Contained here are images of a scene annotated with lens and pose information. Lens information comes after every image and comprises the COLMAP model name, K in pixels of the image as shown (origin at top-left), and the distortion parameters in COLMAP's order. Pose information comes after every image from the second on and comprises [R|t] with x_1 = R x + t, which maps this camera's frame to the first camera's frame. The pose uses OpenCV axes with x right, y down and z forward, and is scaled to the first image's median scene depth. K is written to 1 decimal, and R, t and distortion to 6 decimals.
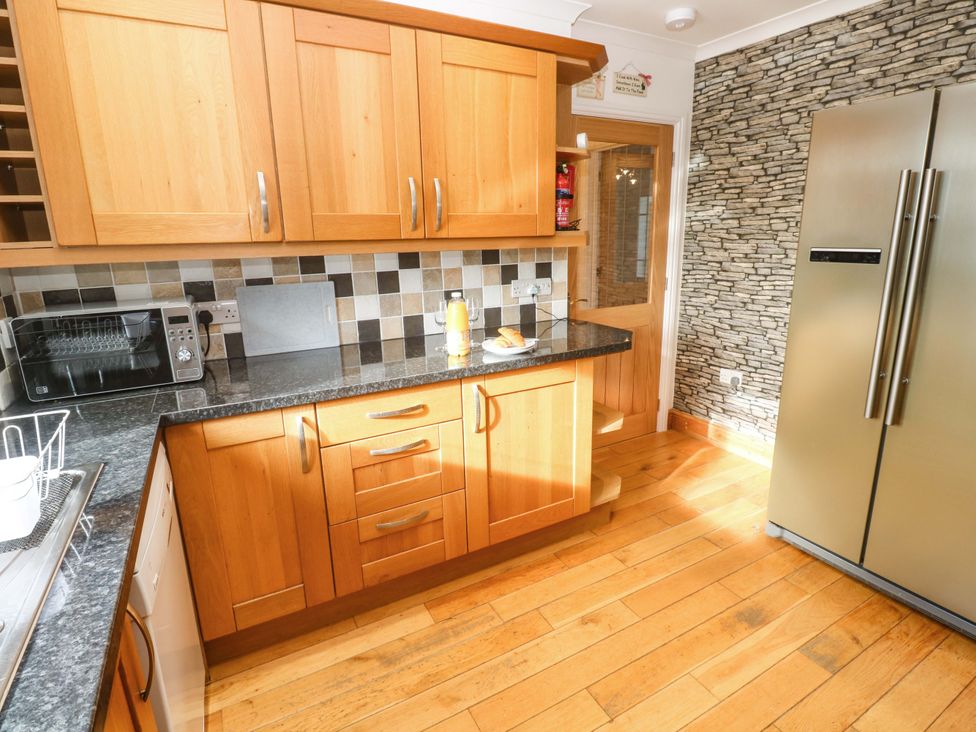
lens RADIAL K [[507.3, 0, 494.2], [0, 507.3, 355.0], [0, 0, 1]] dist [0.002095, -0.018953]
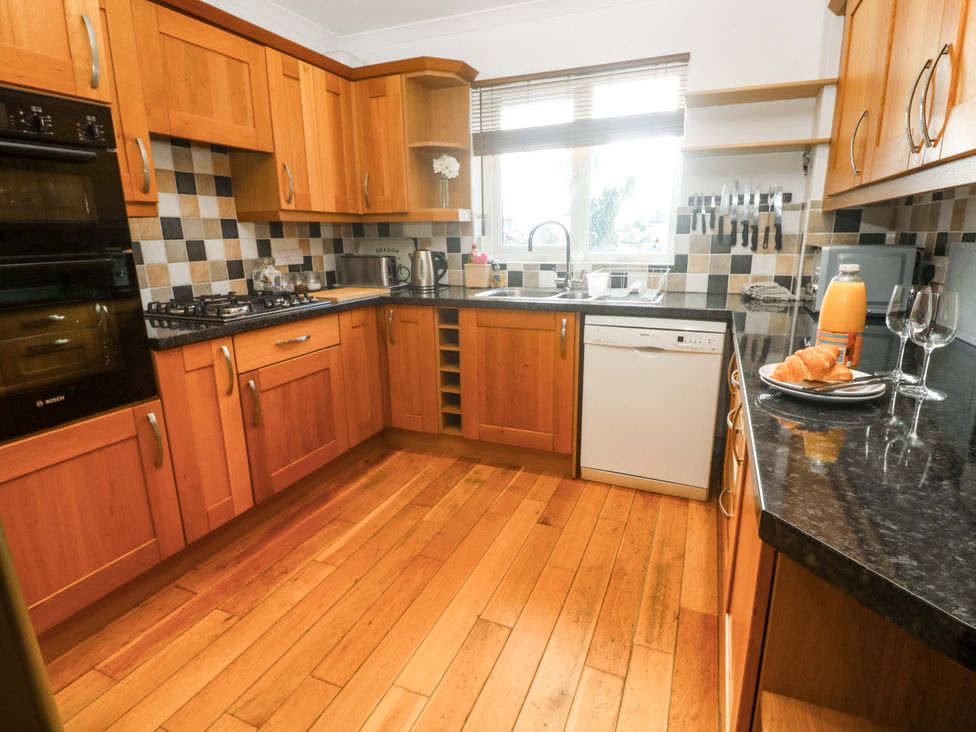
lens RADIAL K [[507.5, 0, 498.0], [0, 507.5, 350.2], [0, 0, 1]] dist [0.000863, 0.000015]
pose [[-0.785137, 0.169477, -0.595682, 0.567247], [-0.114809, 0.905329, 0.408898, -0.220157], [0.608587, 0.389431, -0.691350, 1.156812]]
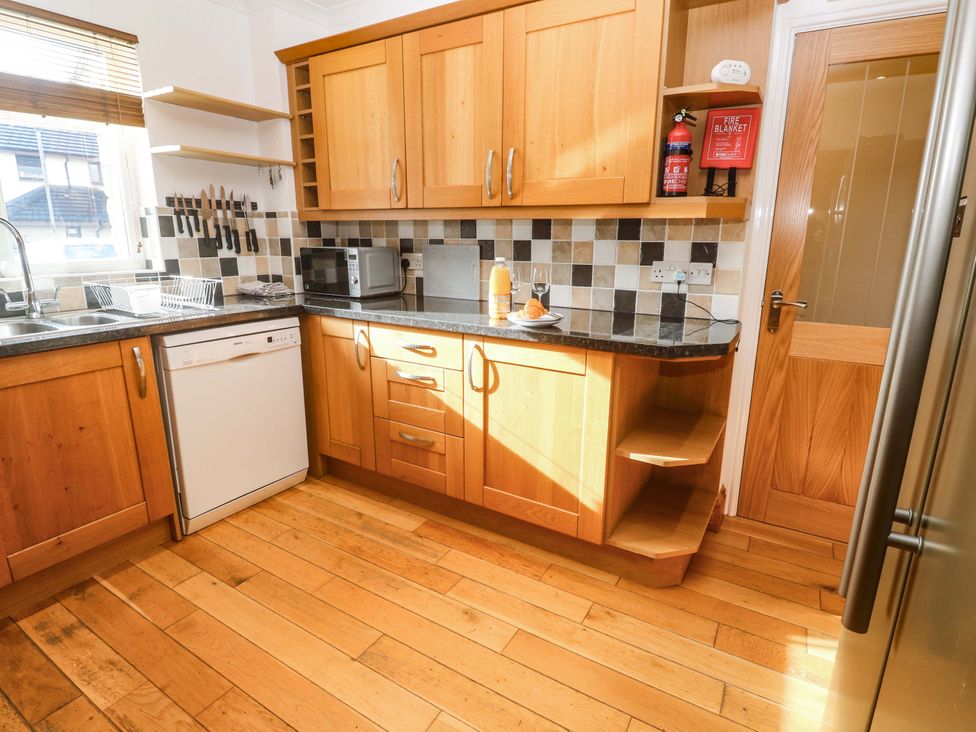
lens RADIAL K [[507.3, 0, 494.2], [0, 507.3, 355.0], [0, 0, 1]] dist [0.002095, -0.018953]
pose [[0.501403, 0.221240, -0.836449, 0.804337], [-0.221300, 0.967390, 0.123218, -0.052778], [0.836434, 0.123324, 0.534013, 0.440870]]
